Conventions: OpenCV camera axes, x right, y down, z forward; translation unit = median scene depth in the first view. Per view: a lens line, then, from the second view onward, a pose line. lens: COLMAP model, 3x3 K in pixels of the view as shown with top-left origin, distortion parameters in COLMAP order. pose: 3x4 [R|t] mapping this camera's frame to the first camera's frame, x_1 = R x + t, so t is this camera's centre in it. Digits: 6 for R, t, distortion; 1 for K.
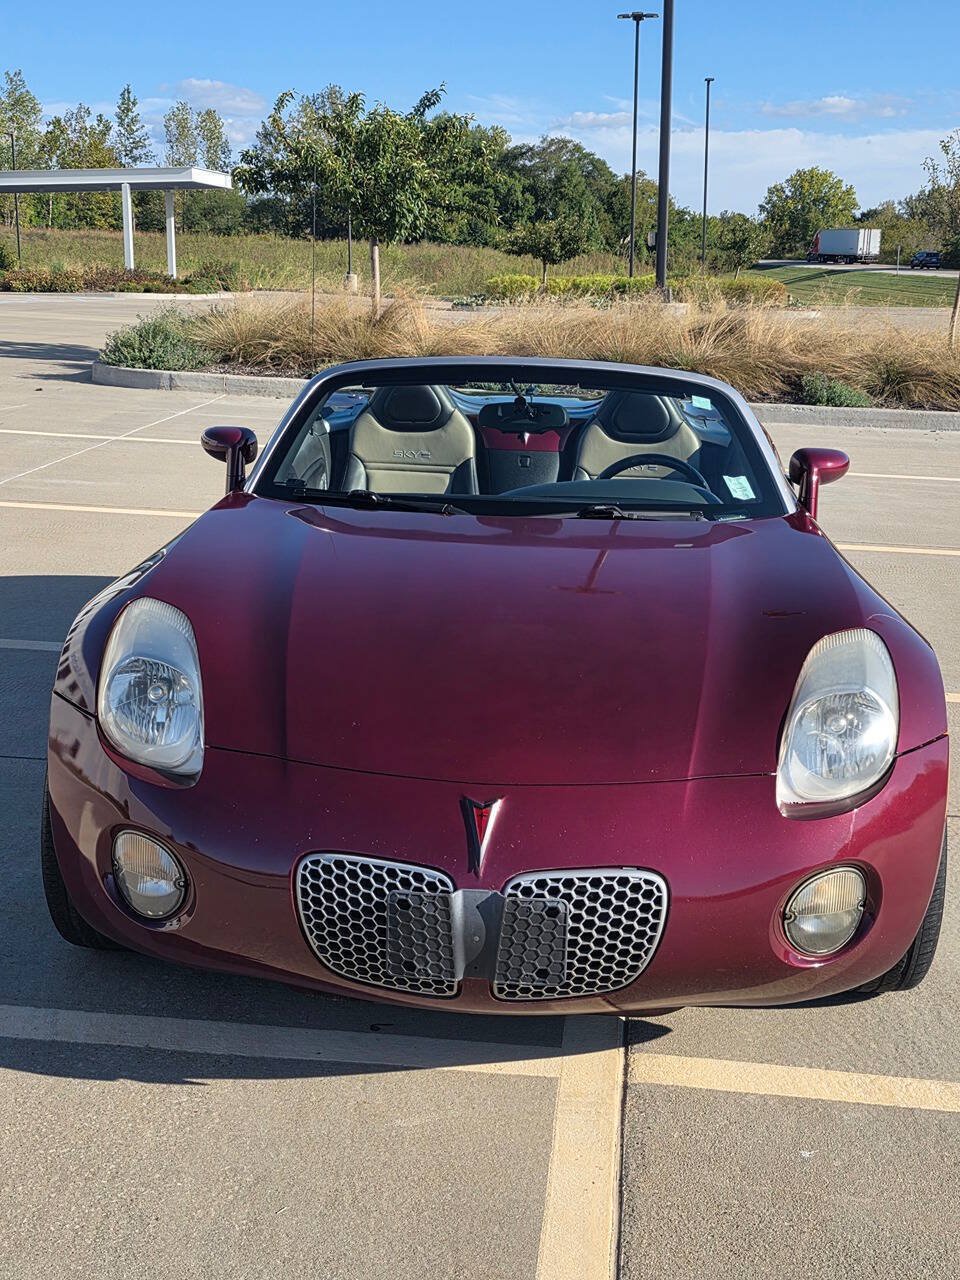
lens RADIAL K [[1594.6, 0, 464.3], [0, 1594.6, 605.5], [0, 0, 1]] dist [0.172885, -0.461782]
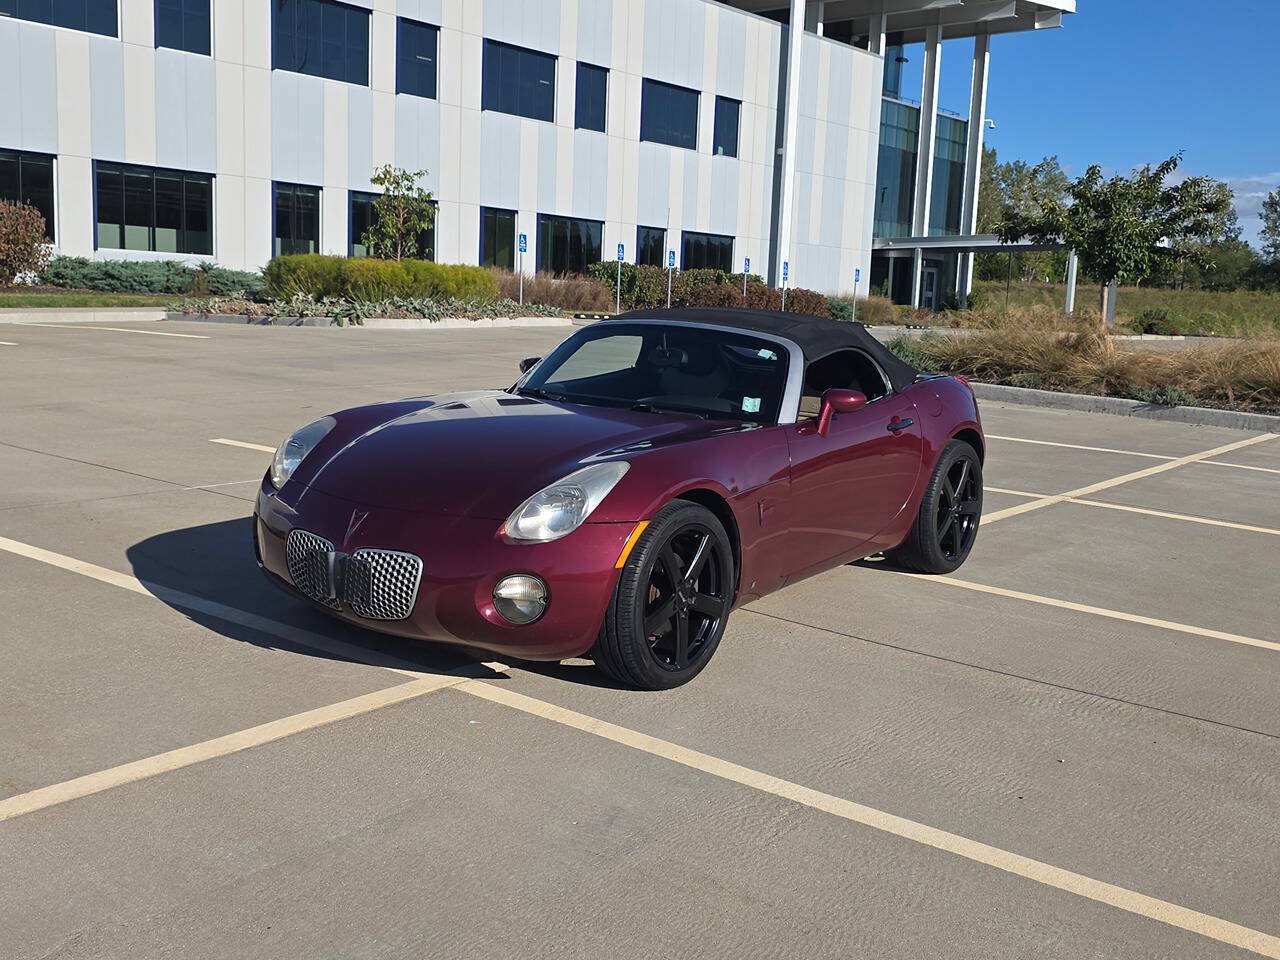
lens RADIAL K [[1354.3, 0, 629.6], [0, 1354.3, 463.2], [0, 0, 1]] dist [0.068309, -0.128429]
pose [[0.852390, 0.084189, -0.516084, 1.111559], [-0.134327, 0.989088, -0.060511, 0.116367], [0.505358, 0.120903, 0.854398, -0.254884]]
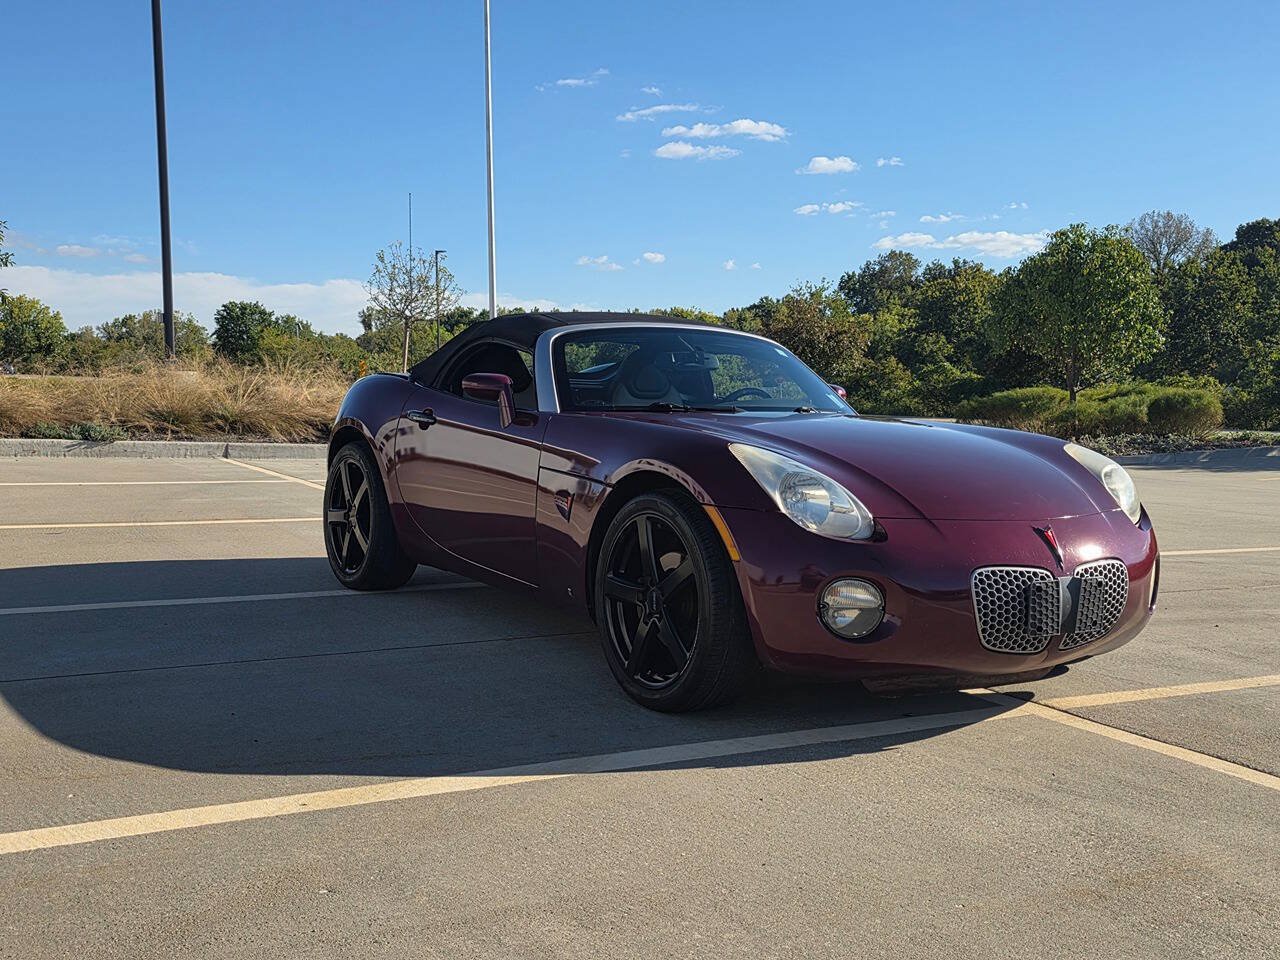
lens RADIAL K [[1354.3, 0, 629.6], [0, 1354.3, 463.2], [0, 0, 1]] dist [0.068309, -0.128429]
pose [[0.813027, -0.040255, 0.580833, -1.115081], [0.124086, 0.986668, -0.105308, 0.146426], [-0.568850, 0.157691, 0.807182, 0.094954]]
